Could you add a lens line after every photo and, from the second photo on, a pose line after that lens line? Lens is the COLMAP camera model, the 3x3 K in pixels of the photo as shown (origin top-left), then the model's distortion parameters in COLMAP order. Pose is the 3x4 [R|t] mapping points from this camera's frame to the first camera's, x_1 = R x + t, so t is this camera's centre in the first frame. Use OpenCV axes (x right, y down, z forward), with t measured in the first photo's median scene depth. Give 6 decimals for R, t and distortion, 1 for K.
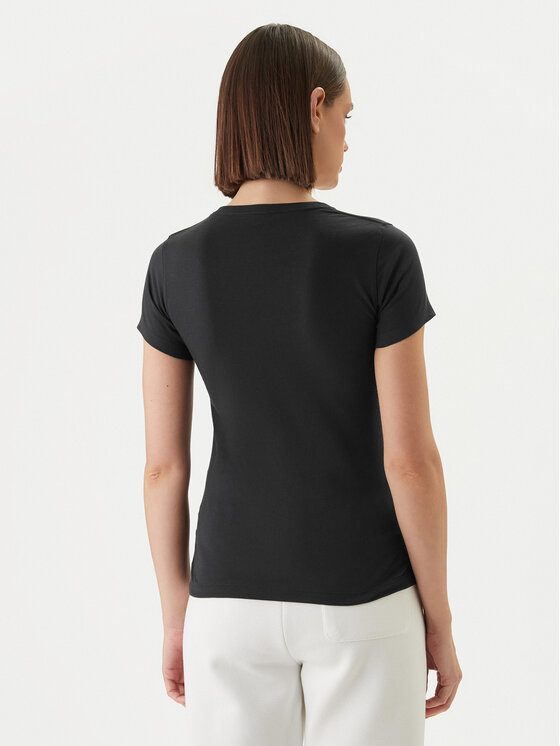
lens RADIAL K [[1050.1, 0, 280.0], [0, 1050.1, 373.0], [0, 0, 1]] dist [0.280274, 0.004658]
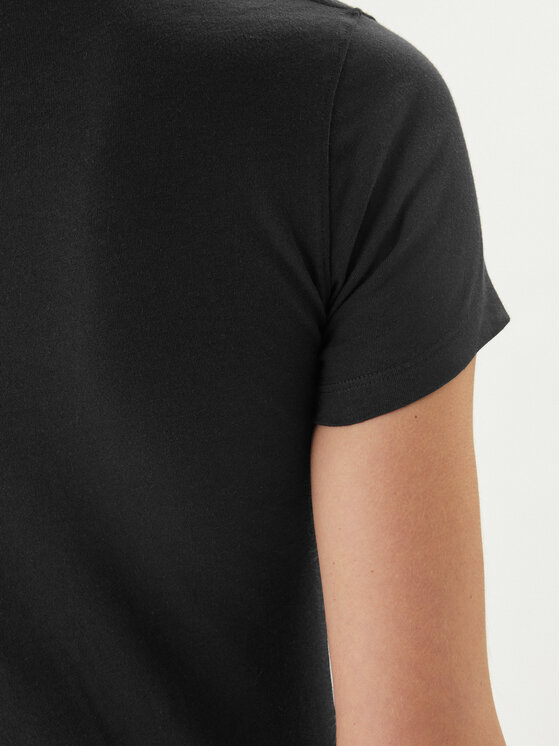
lens RADIAL K [[1169.6, 0, 280.0], [0, 1169.6, 373.0], [0, 0, 1]] dist [-0.001826, -0.002605]
pose [[0.997960, 0.025251, 0.058633, 0.059551], [-0.023703, 0.999356, -0.026949, -0.029984], [-0.059276, 0.025504, 0.997916, 0.670686]]
